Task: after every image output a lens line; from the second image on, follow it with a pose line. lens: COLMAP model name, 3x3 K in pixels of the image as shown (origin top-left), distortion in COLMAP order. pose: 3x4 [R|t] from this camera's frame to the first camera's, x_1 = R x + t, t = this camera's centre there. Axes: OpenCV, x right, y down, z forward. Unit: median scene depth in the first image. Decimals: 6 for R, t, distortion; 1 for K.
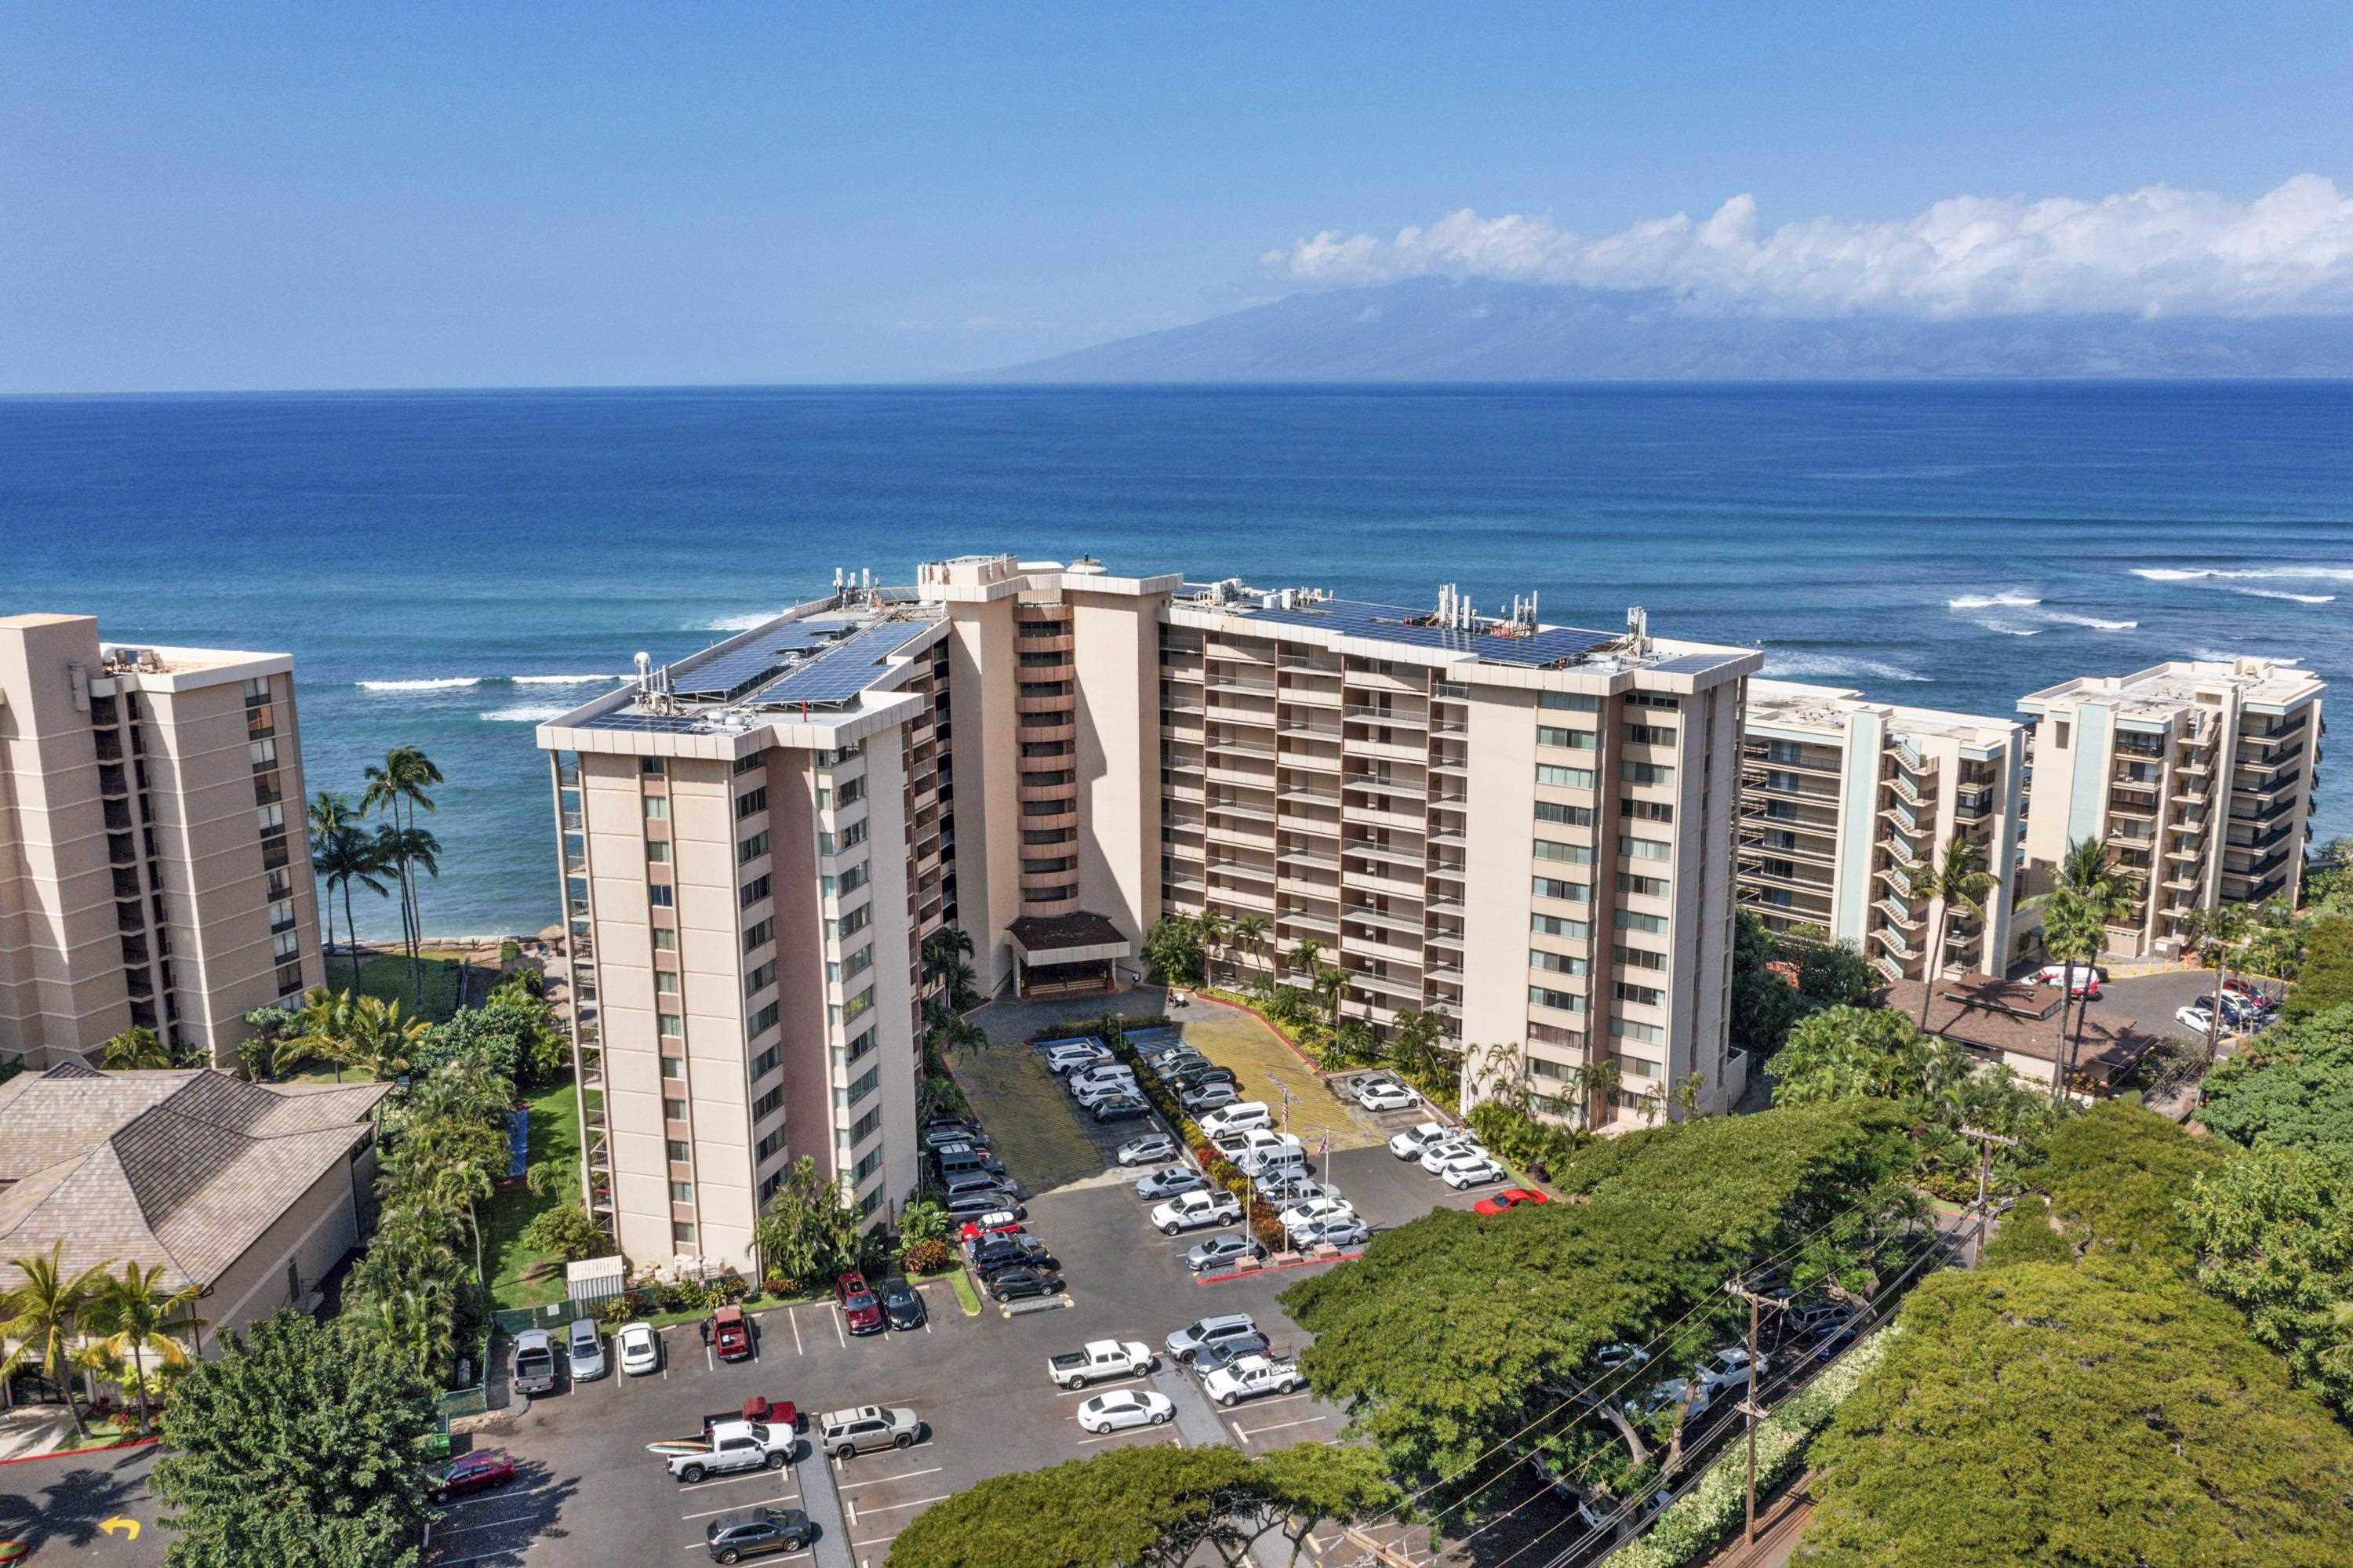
lens RADIAL K [[1858.4, 0, 1176.5], [0, 1858.4, 784.0], [0, 0, 1]] dist [-0.010915, -0.003565]
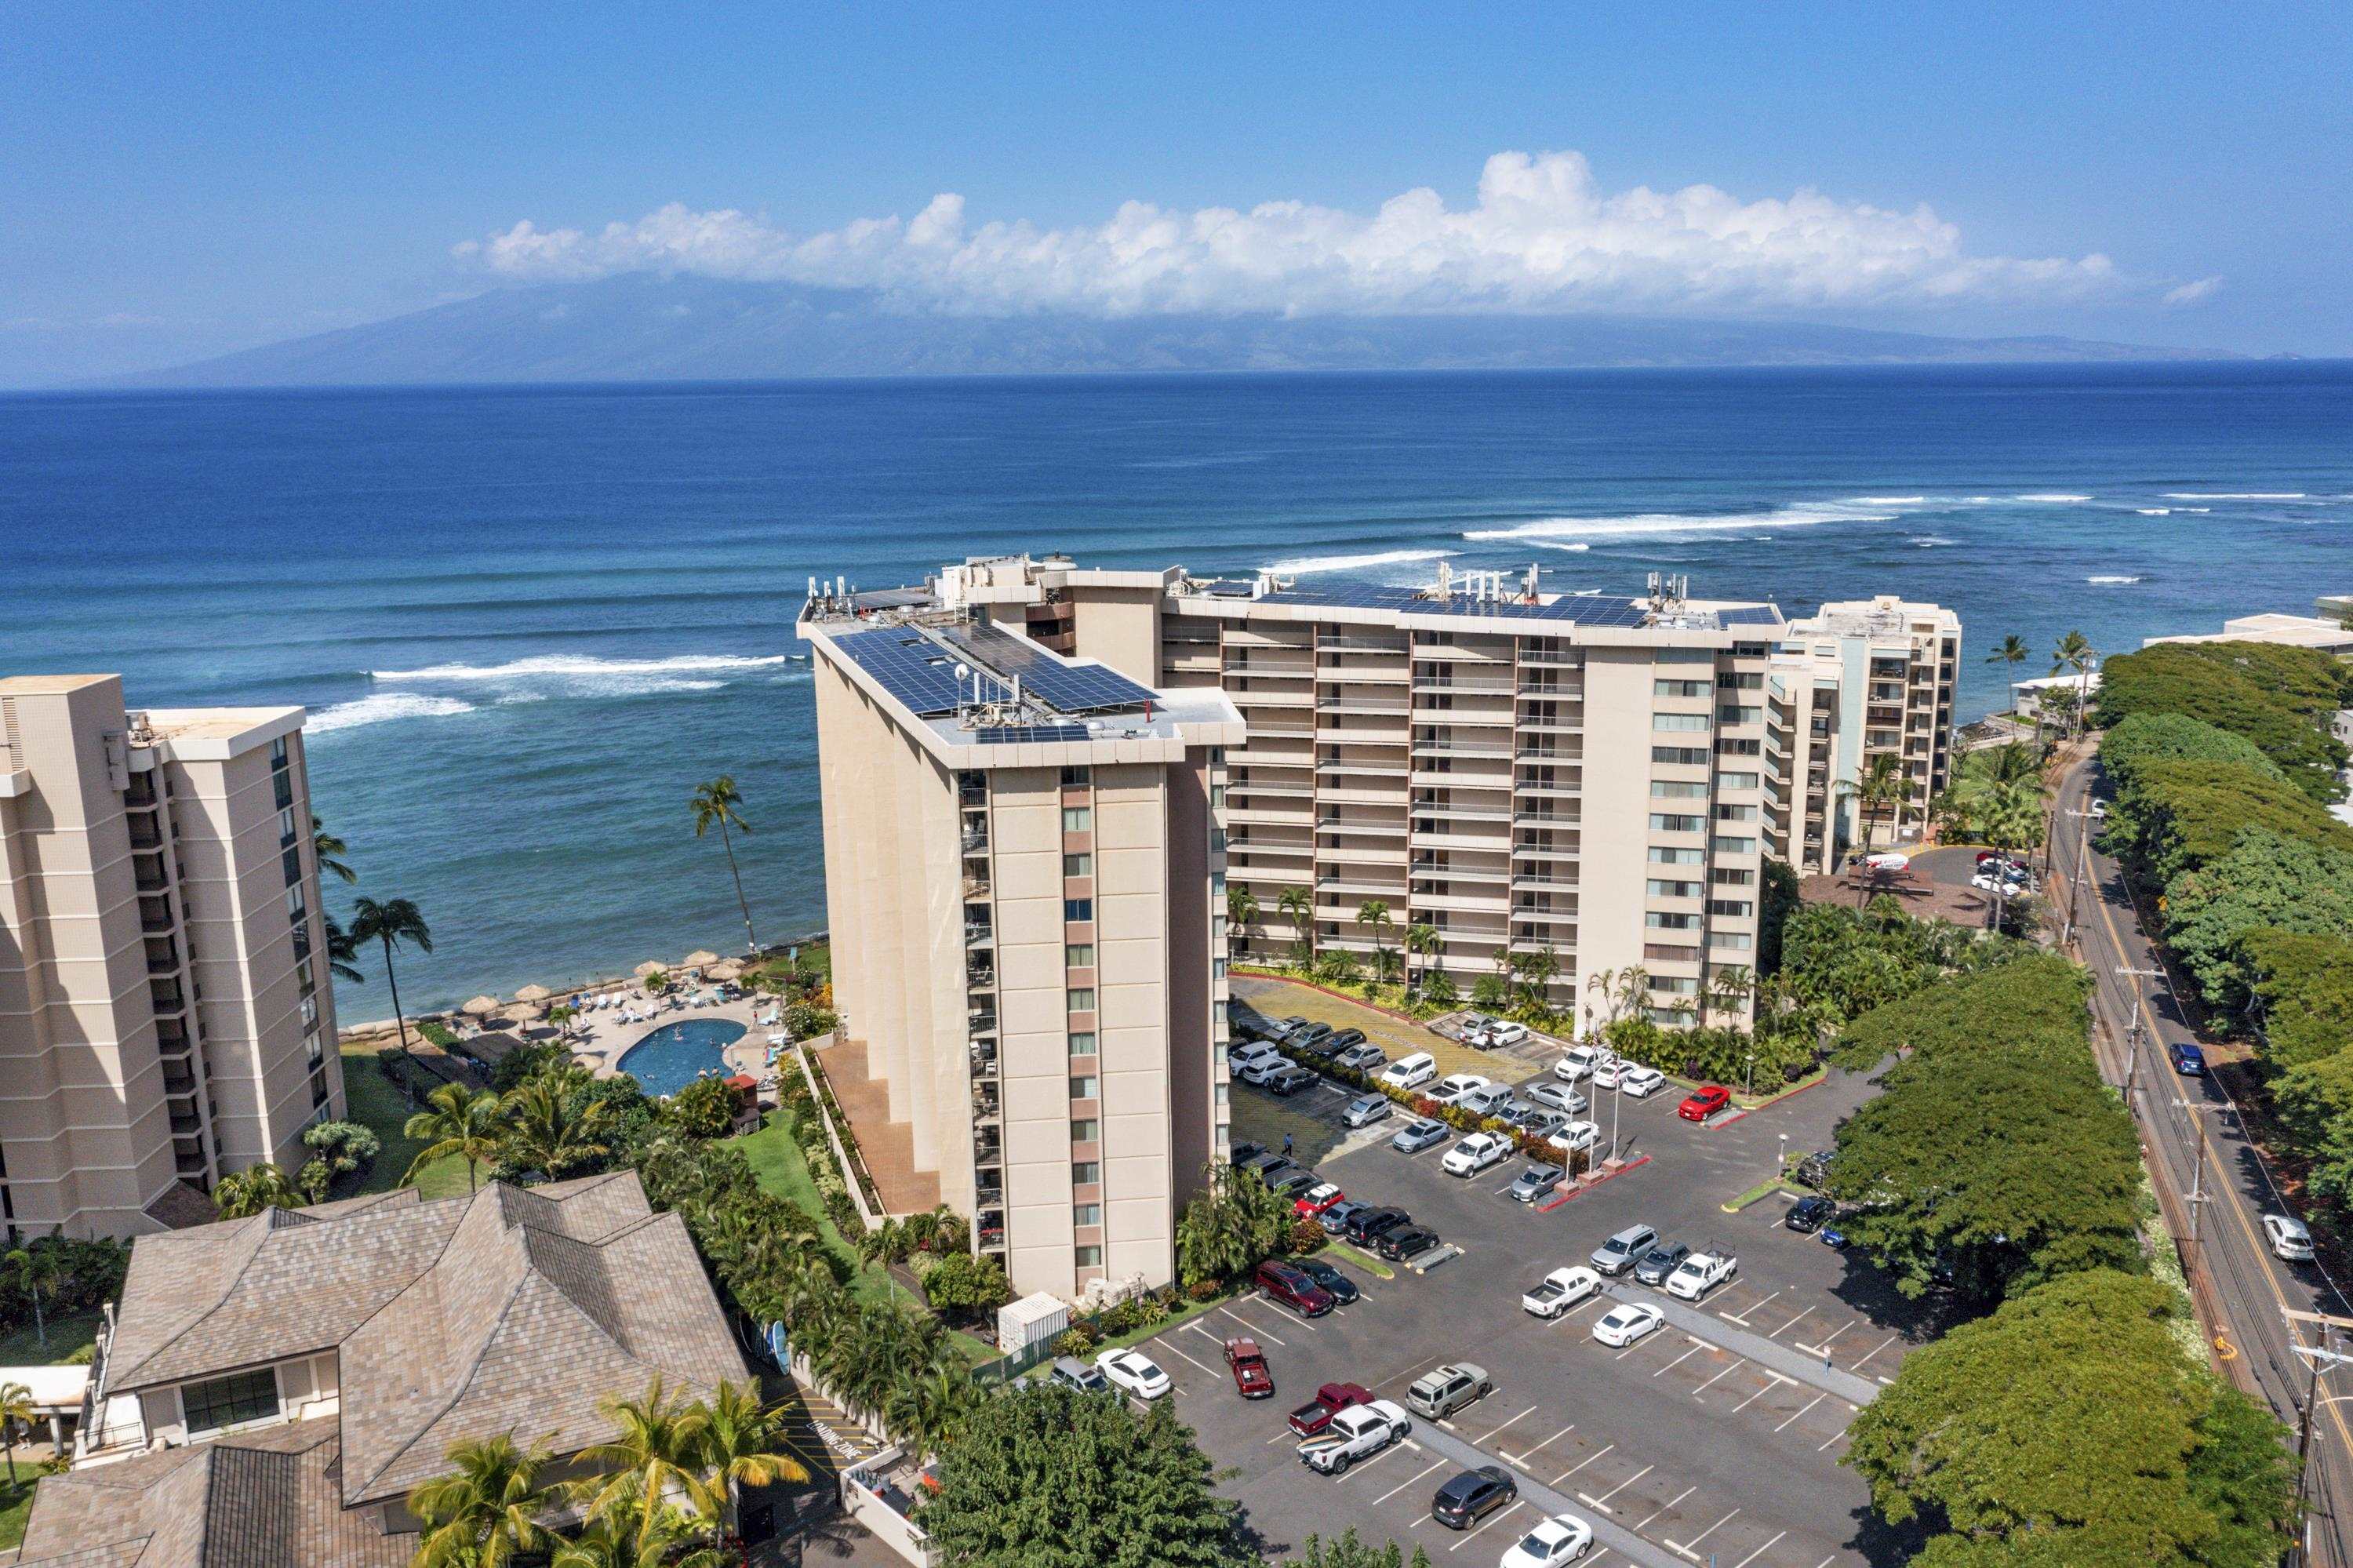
lens RADIAL K [[1858.4, 0, 1176.5], [0, 1858.4, 784.0], [0, 0, 1]] dist [-0.010915, -0.003565]
pose [[0.918818, -0.092179, 0.383767, -0.495018], [0.091661, 0.995596, 0.019682, -0.016437], [-0.383891, 0.017092, 0.923220, 0.070620]]
